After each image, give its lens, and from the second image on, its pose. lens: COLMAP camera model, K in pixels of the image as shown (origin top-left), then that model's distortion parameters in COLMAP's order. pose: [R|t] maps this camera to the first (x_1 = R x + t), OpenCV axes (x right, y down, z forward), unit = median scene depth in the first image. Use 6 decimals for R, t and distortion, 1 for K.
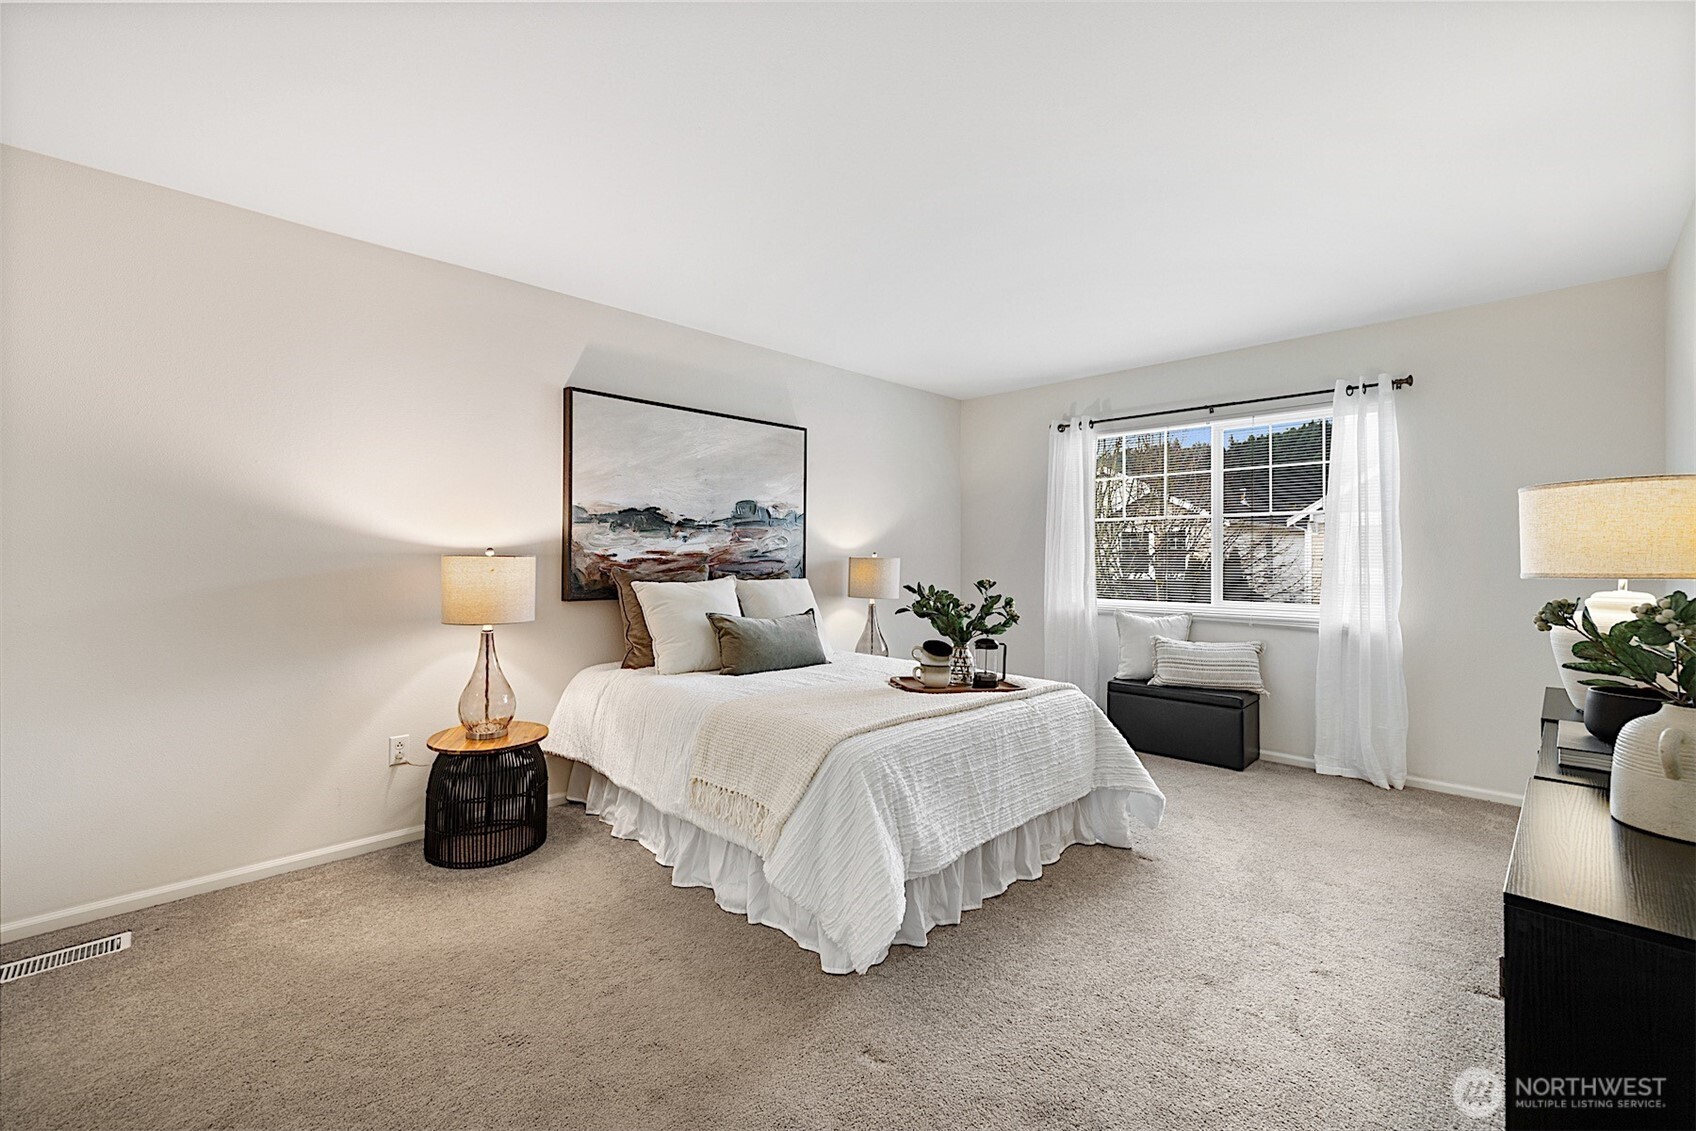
lens RADIAL K [[713.9, 0, 835.4], [0, 713.9, 552.7], [0, 0, 1]] dist [-0.001995, 0.000267]
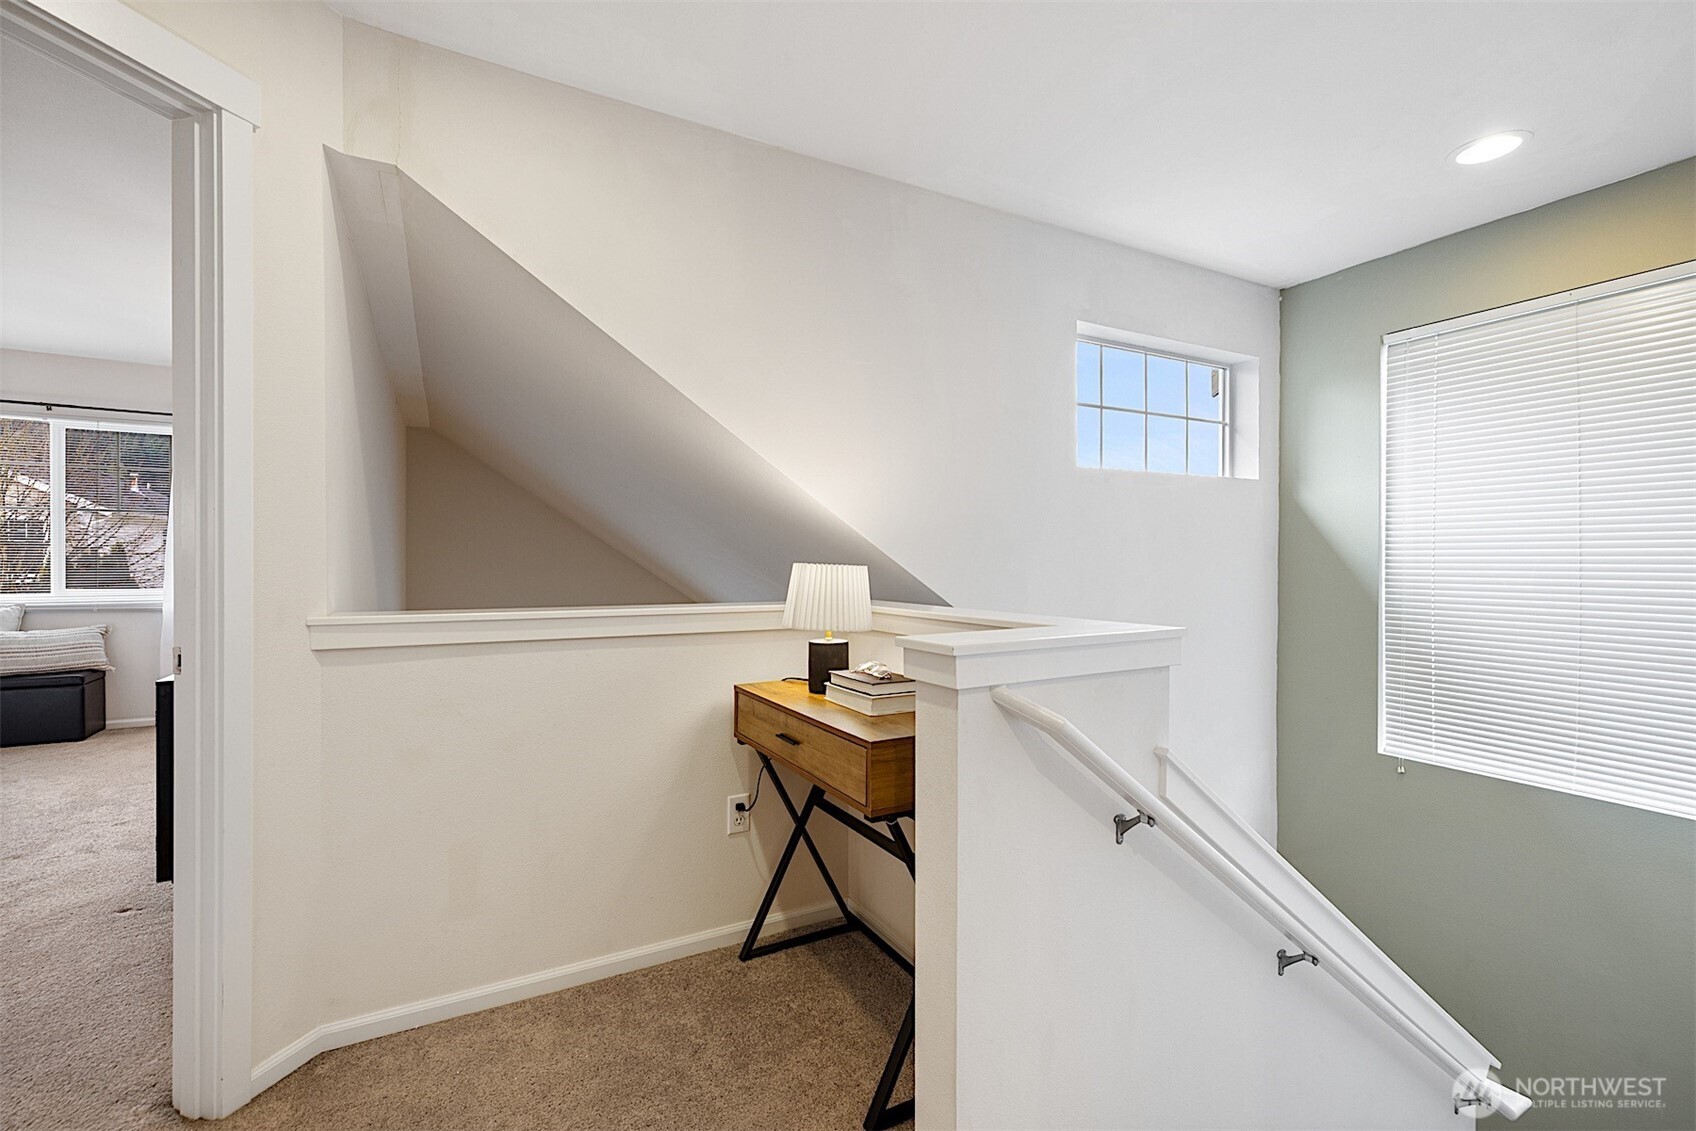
lens RADIAL K [[713.1, 0, 818.3], [0, 713.1, 570.1], [0, 0, 1]] dist [0.000339, 0.000270]
pose [[0.288525, -0.014045, 0.957369, -0.156612], [-0.013894, 0.999726, 0.018854, 0.001735], [-0.957371, -0.018742, 0.288251, -0.398655]]
